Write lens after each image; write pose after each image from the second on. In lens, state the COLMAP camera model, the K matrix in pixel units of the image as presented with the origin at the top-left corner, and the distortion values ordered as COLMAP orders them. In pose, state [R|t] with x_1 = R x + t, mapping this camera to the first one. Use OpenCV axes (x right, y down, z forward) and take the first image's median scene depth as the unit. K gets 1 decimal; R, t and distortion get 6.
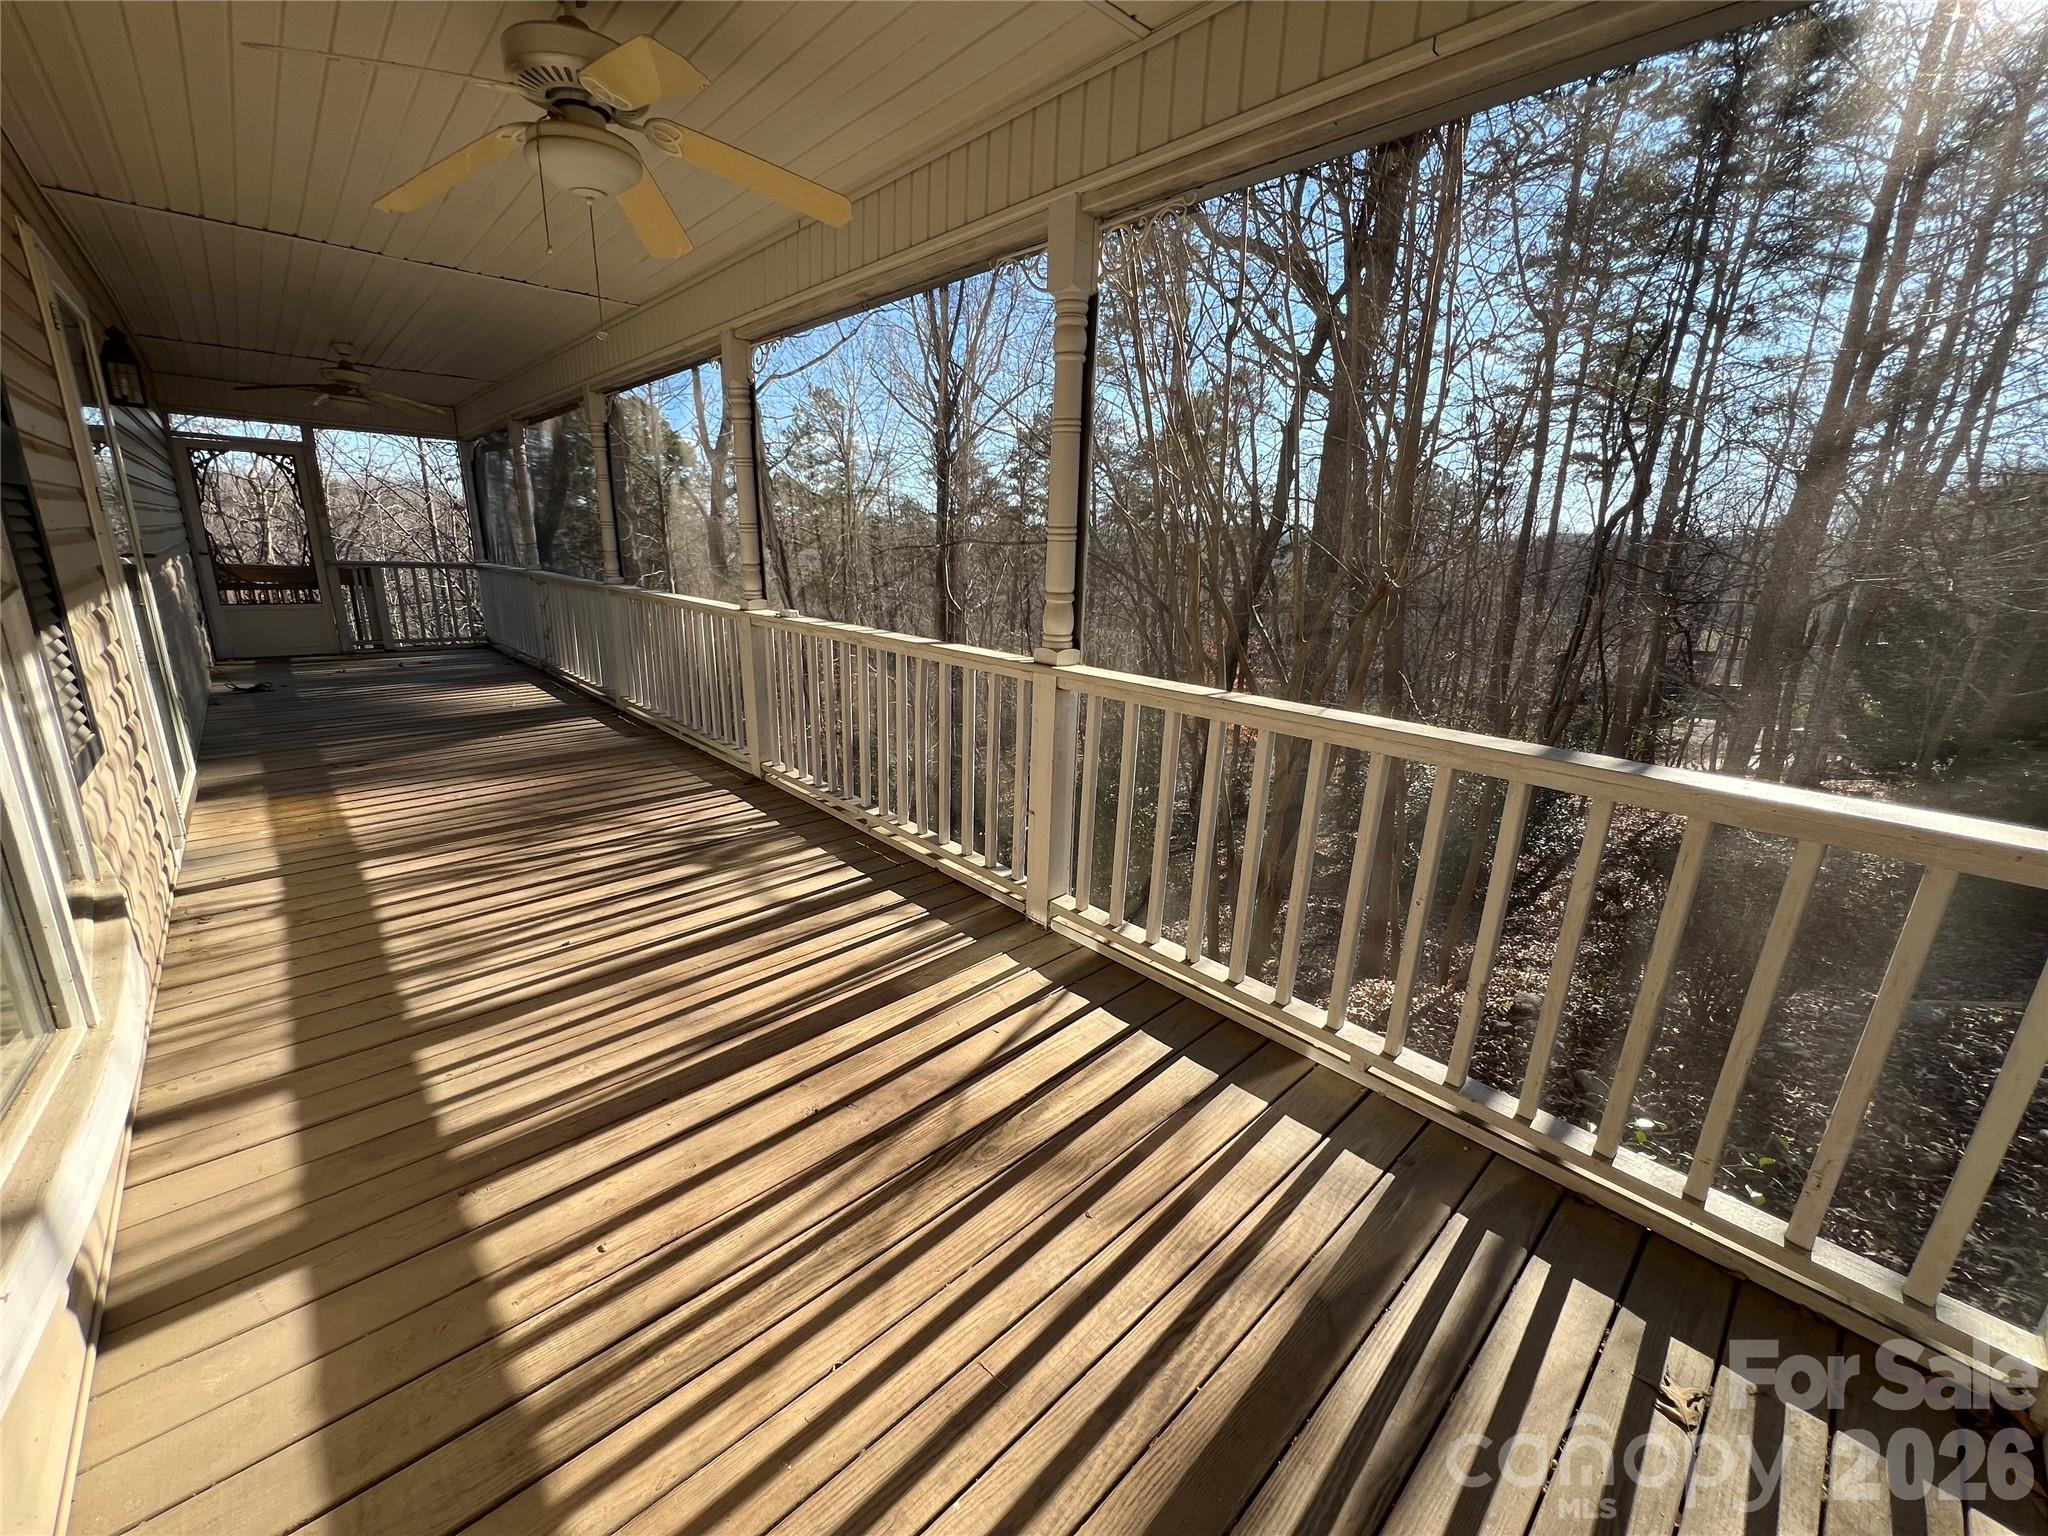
lens RADIAL K [[819.0, 0, 1022.4], [0, 819.0, 758.9], [0, 0, 1]] dist [0.001373, 0.000358]
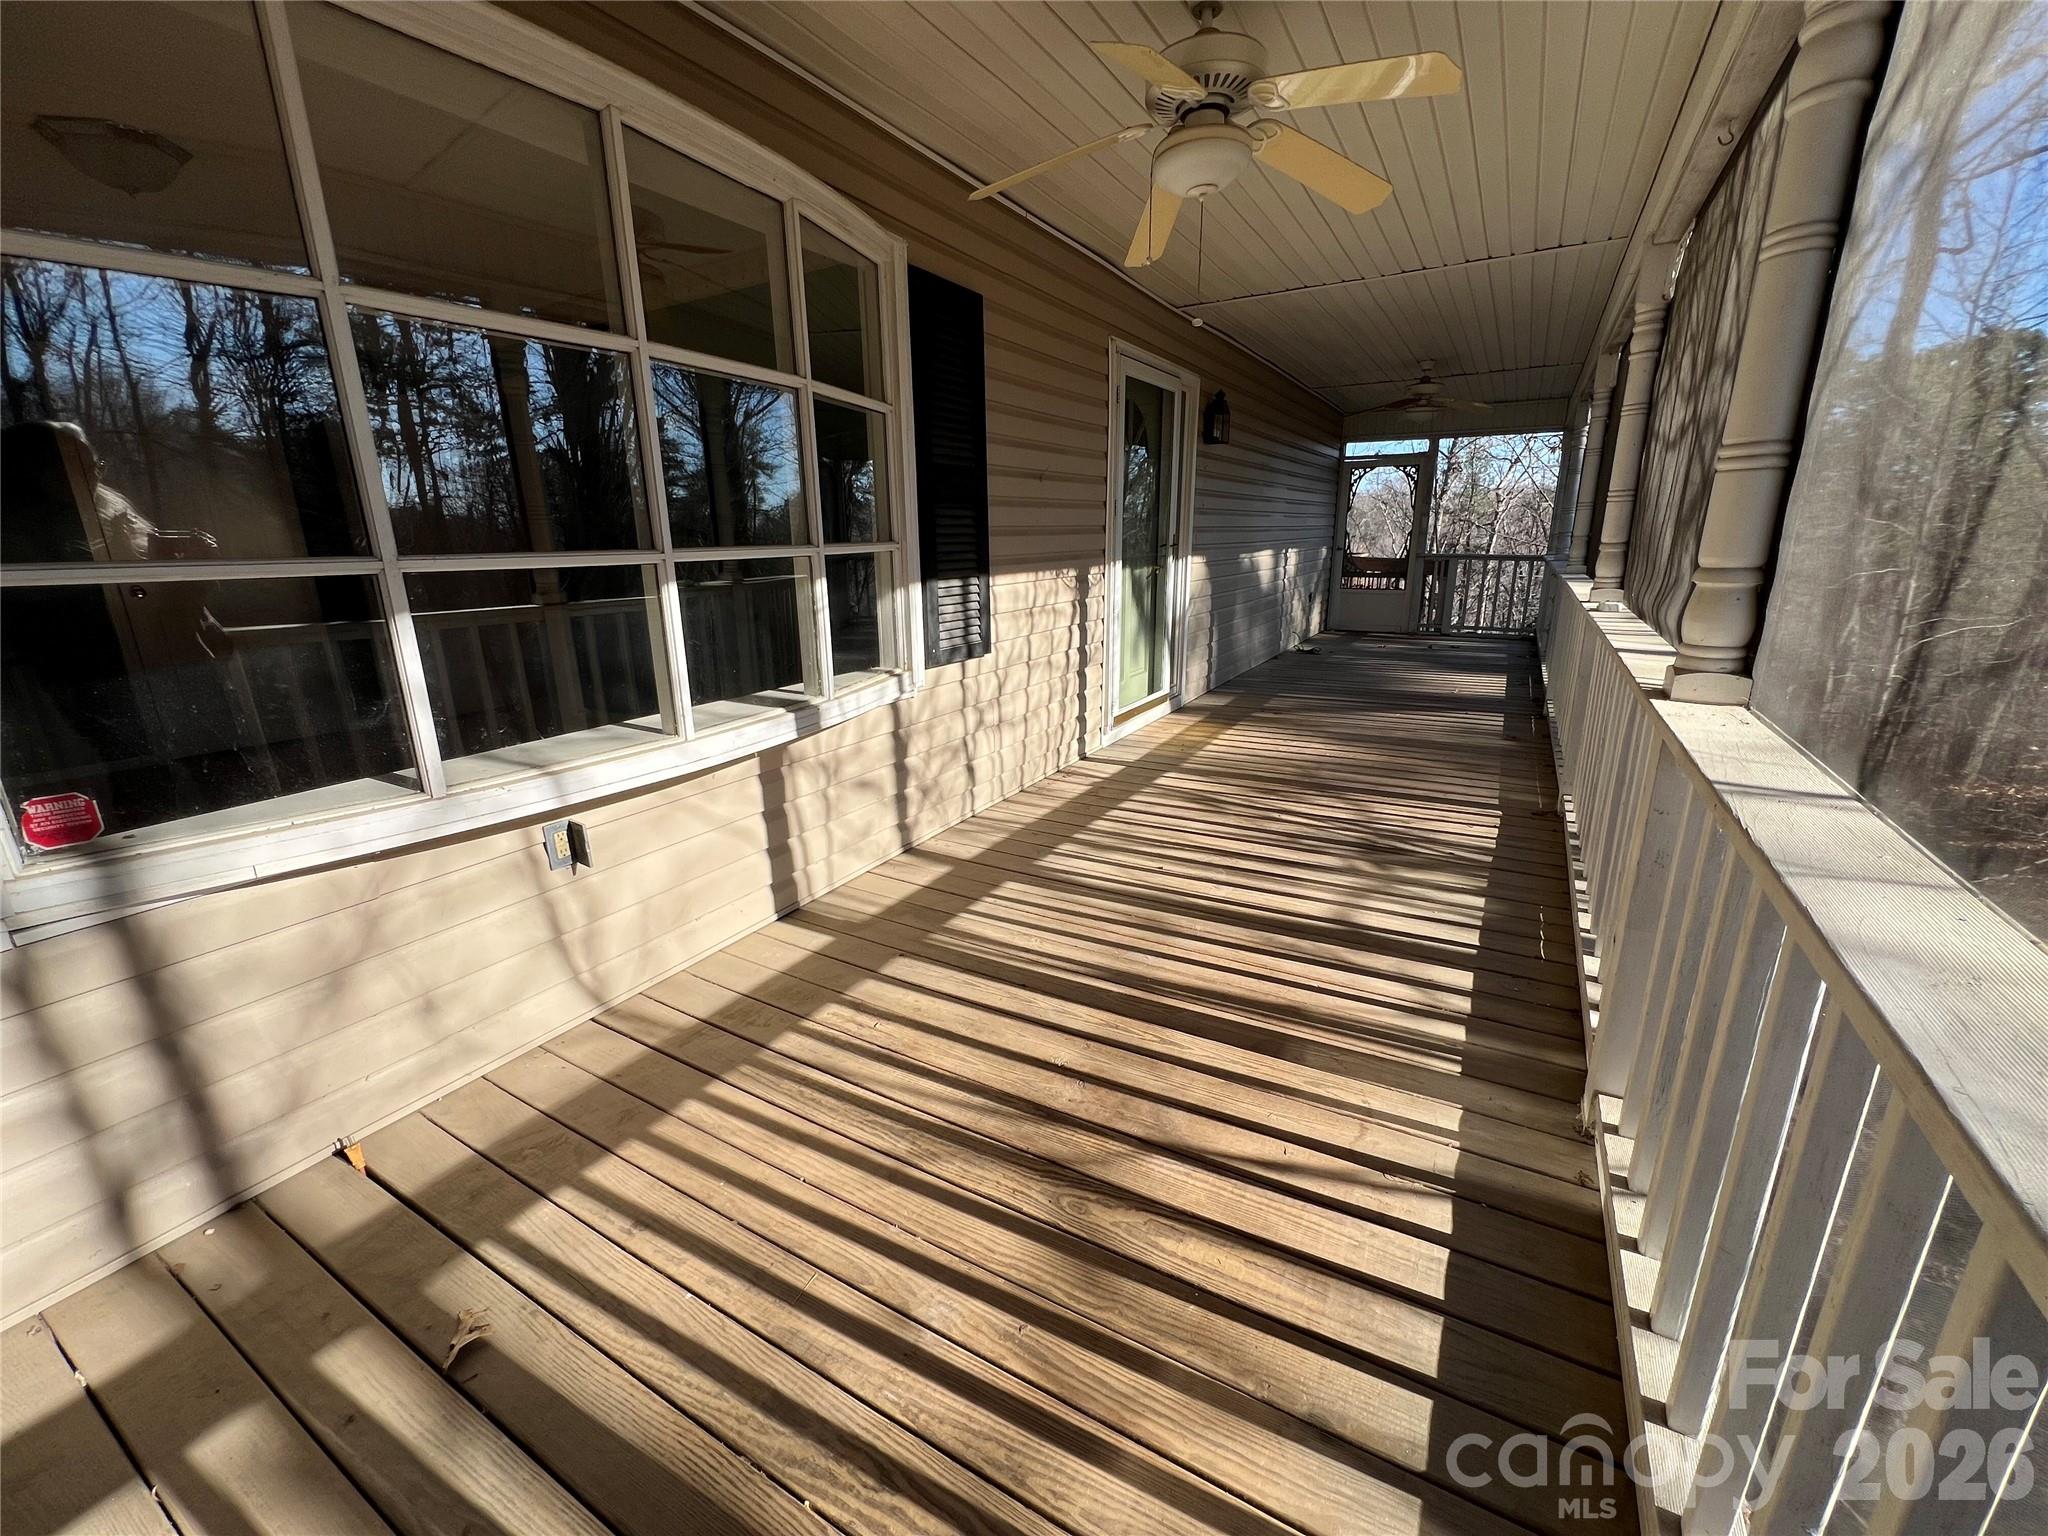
lens RADIAL K [[819.0, 0, 1025.5], [0, 819.0, 773.6], [0, 0, 1]] dist [0.001373, 0.000358]
pose [[0.294282, 0.237350, -0.925777, 0.398769], [-0.221631, 0.959213, 0.175472, -0.059058], [0.929666, 0.153543, 0.334883, 0.374622]]
